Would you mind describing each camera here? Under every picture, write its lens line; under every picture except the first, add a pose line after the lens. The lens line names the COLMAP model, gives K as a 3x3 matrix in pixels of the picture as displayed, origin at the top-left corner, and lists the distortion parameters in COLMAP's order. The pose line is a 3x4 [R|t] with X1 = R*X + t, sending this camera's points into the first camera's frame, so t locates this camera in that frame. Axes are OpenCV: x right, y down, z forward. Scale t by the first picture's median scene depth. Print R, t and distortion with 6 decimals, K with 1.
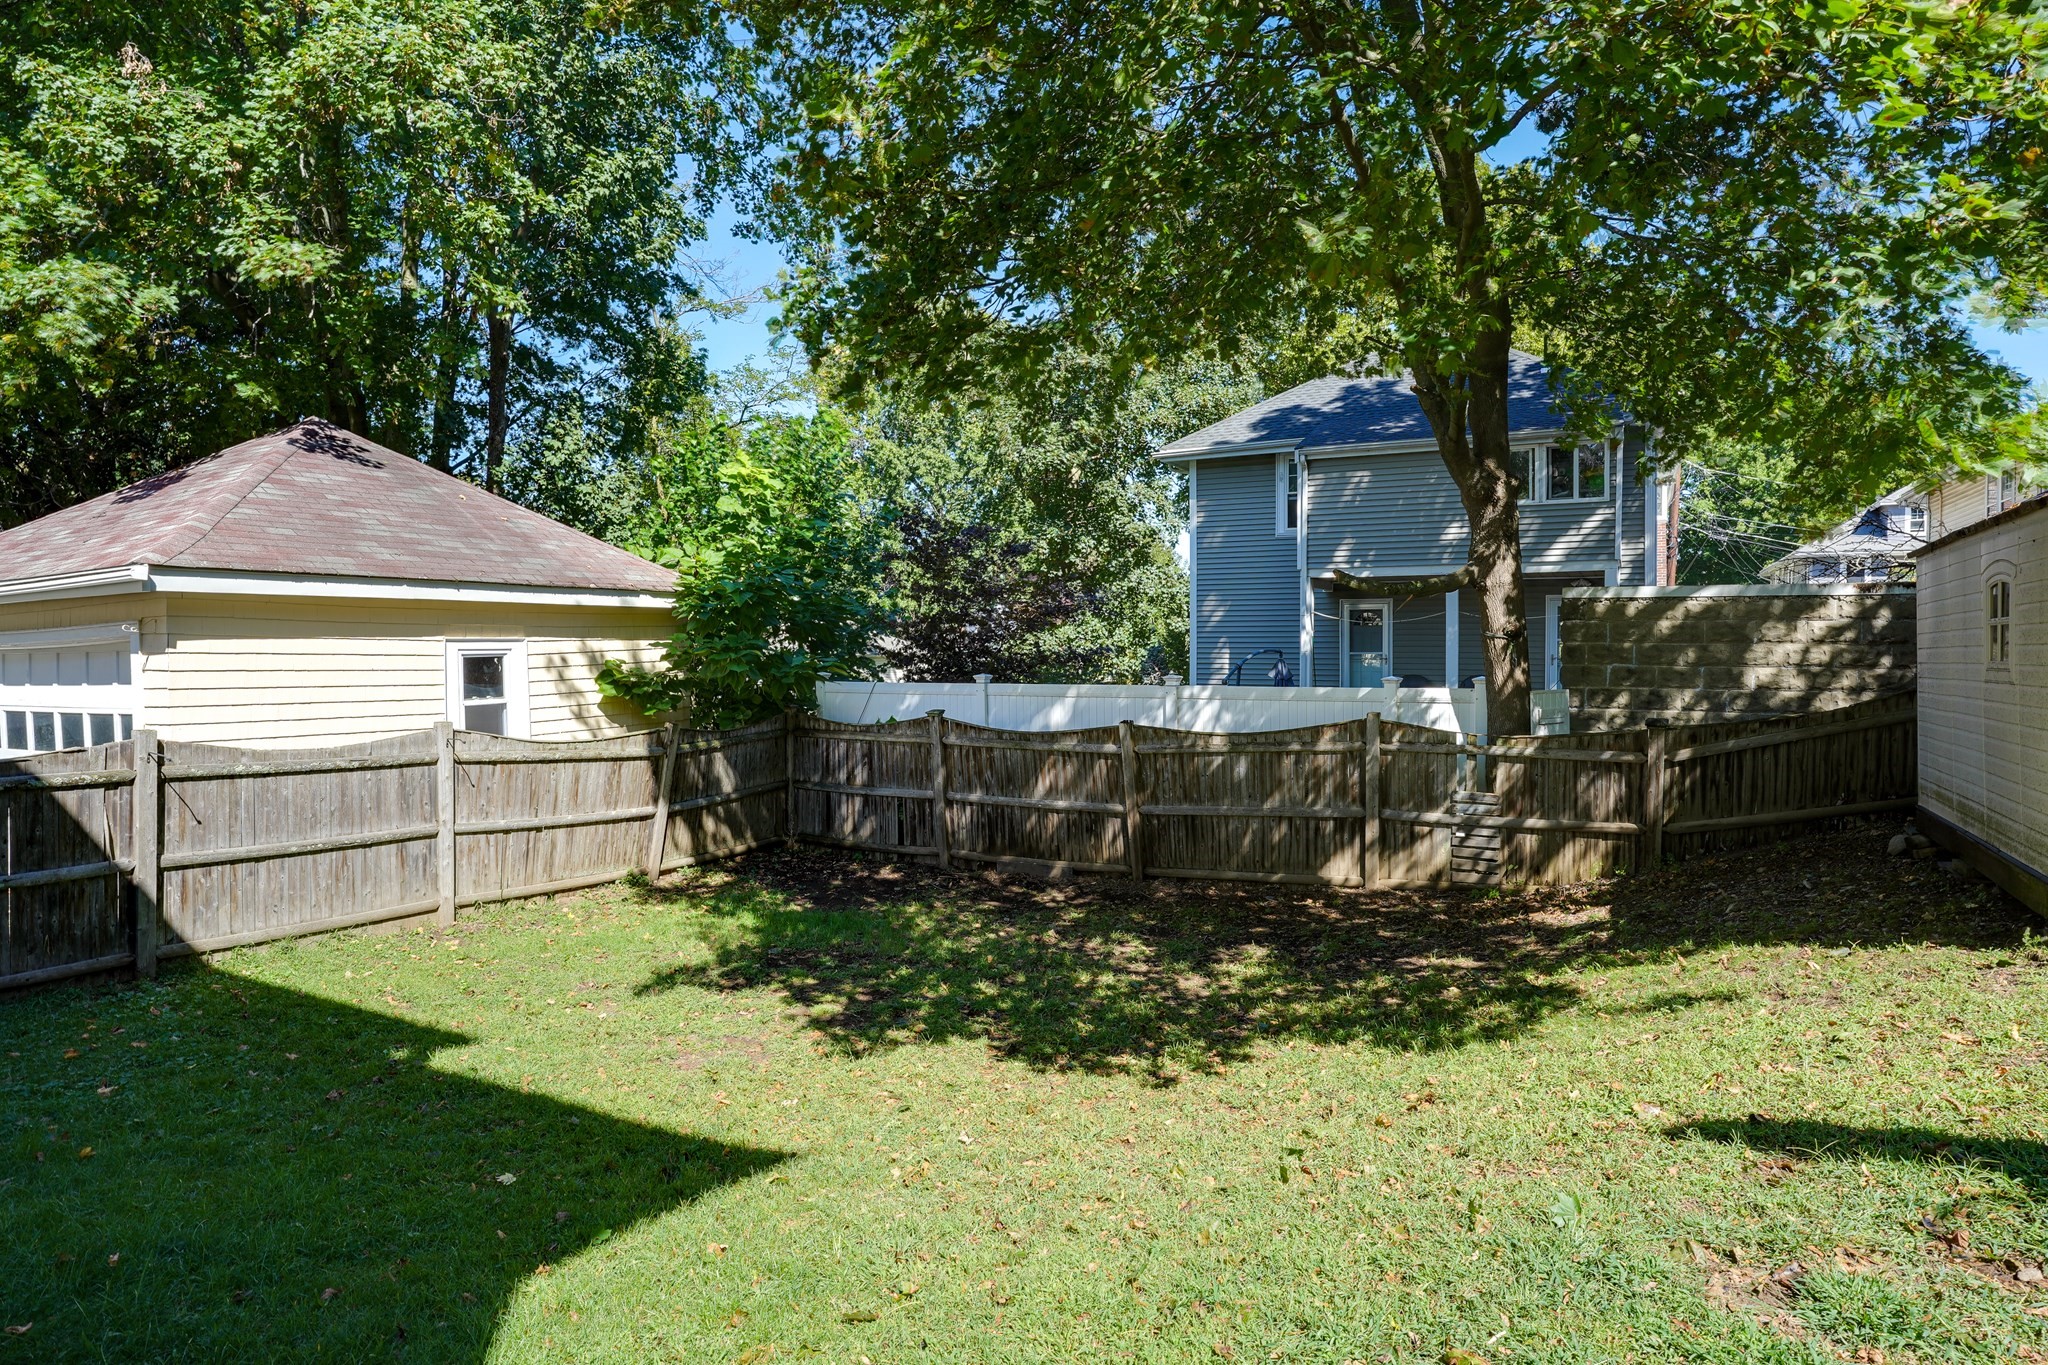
lens RADIAL K [[1283.0, 0, 1024.0], [0, 1283.0, 682.5], [0, 0, 1]] dist [-0.001132, 0.000235]
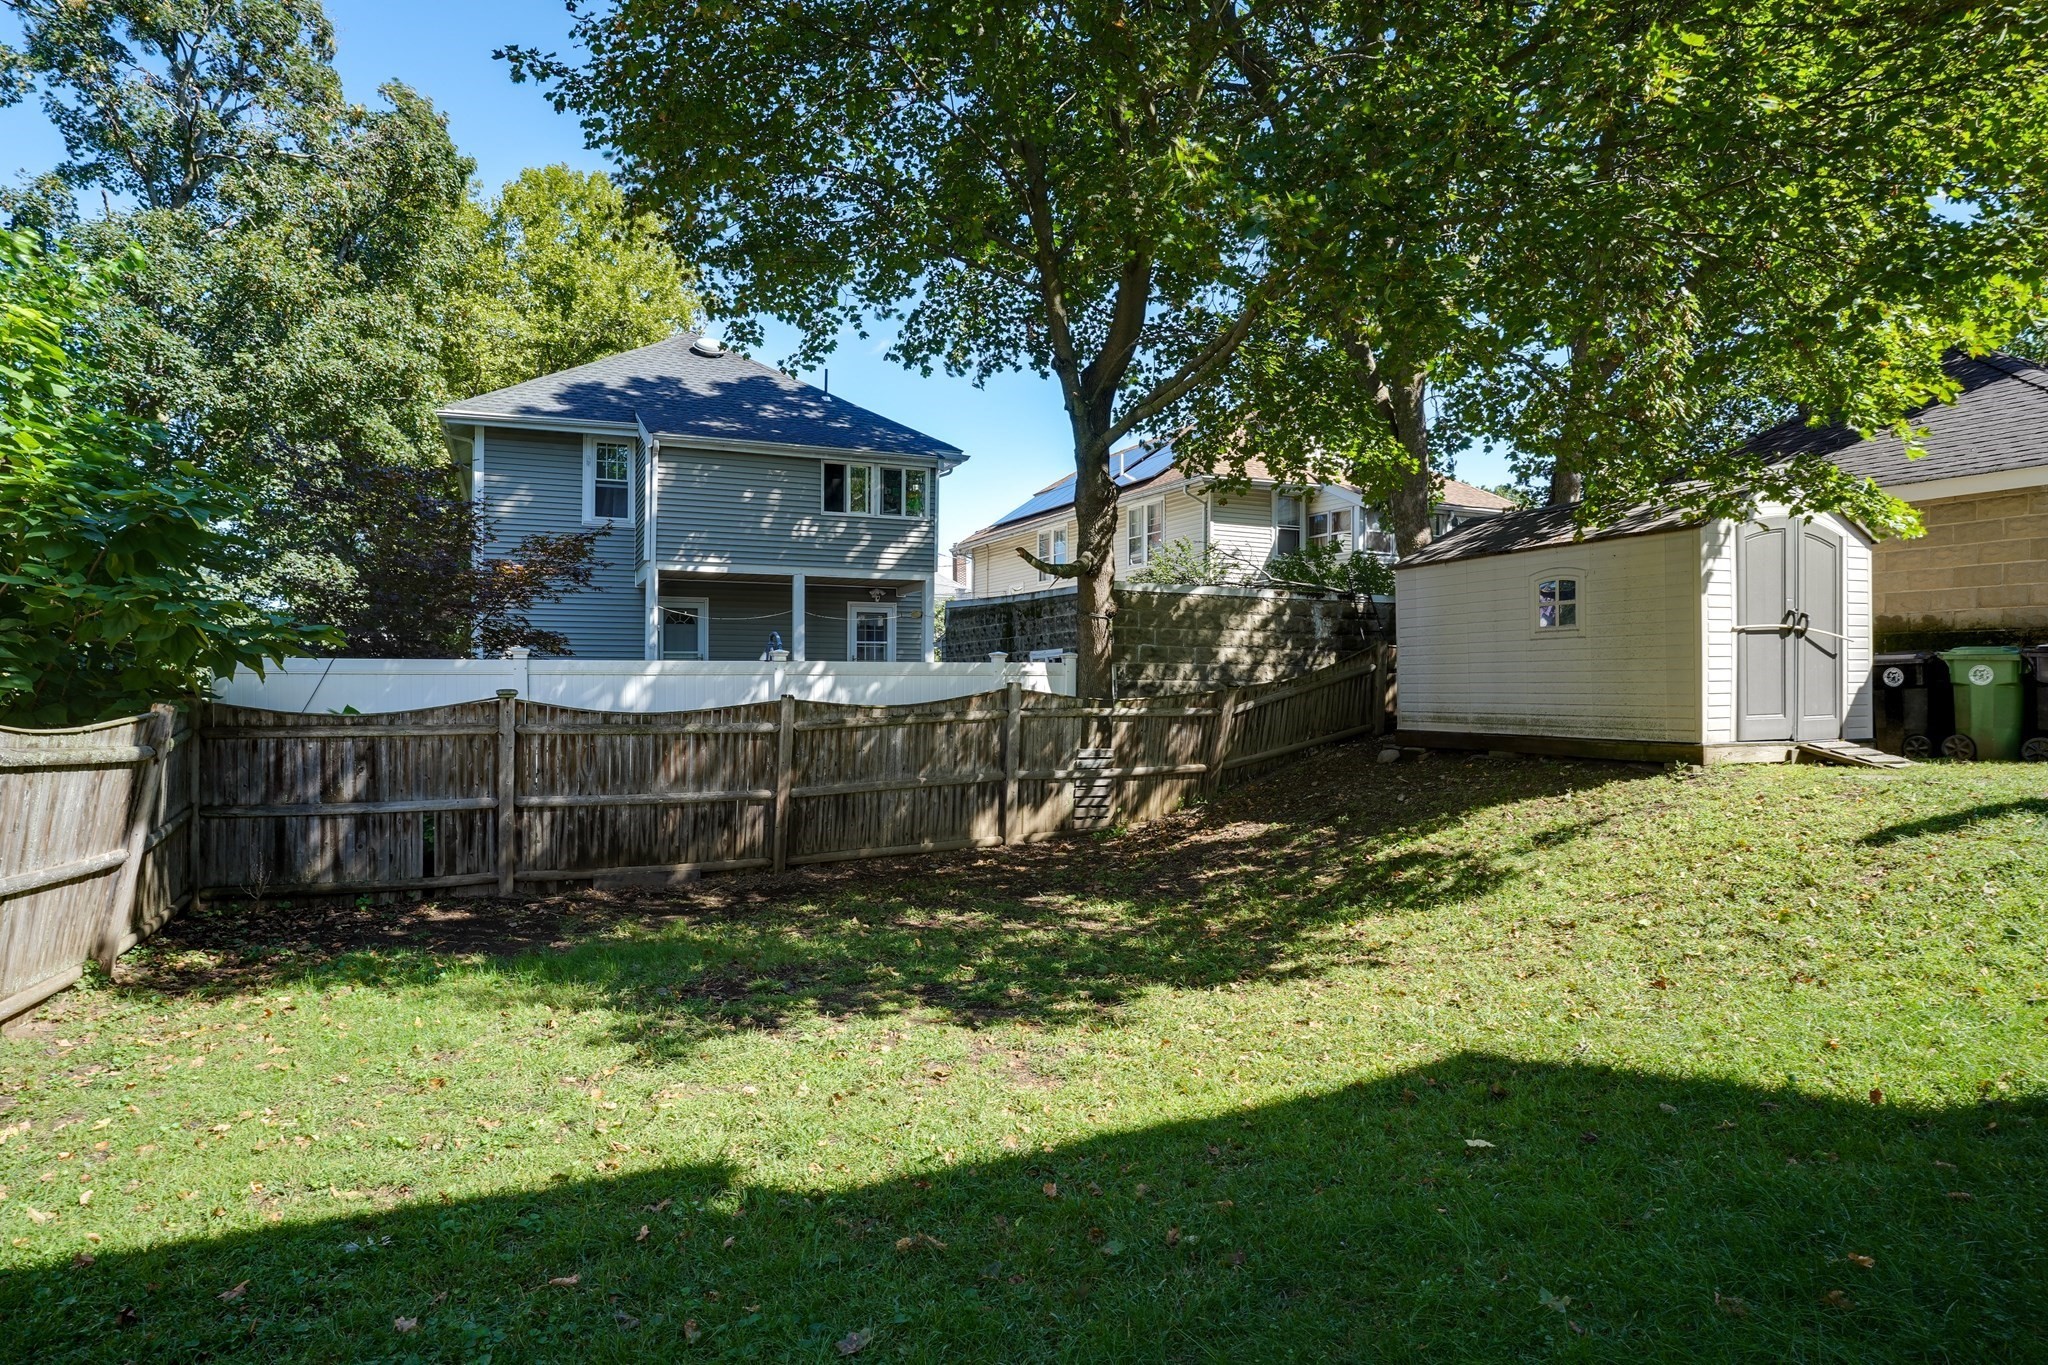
lens RADIAL K [[1283.0, 0, 1024.0], [0, 1283.0, 682.5], [0, 0, 1]] dist [-0.001132, 0.000235]
pose [[0.564620, 0.011256, 0.825275, -0.604010], [0.022360, 0.999331, -0.028928, 0.053828], [-0.825048, 0.034786, 0.563990, 0.366850]]
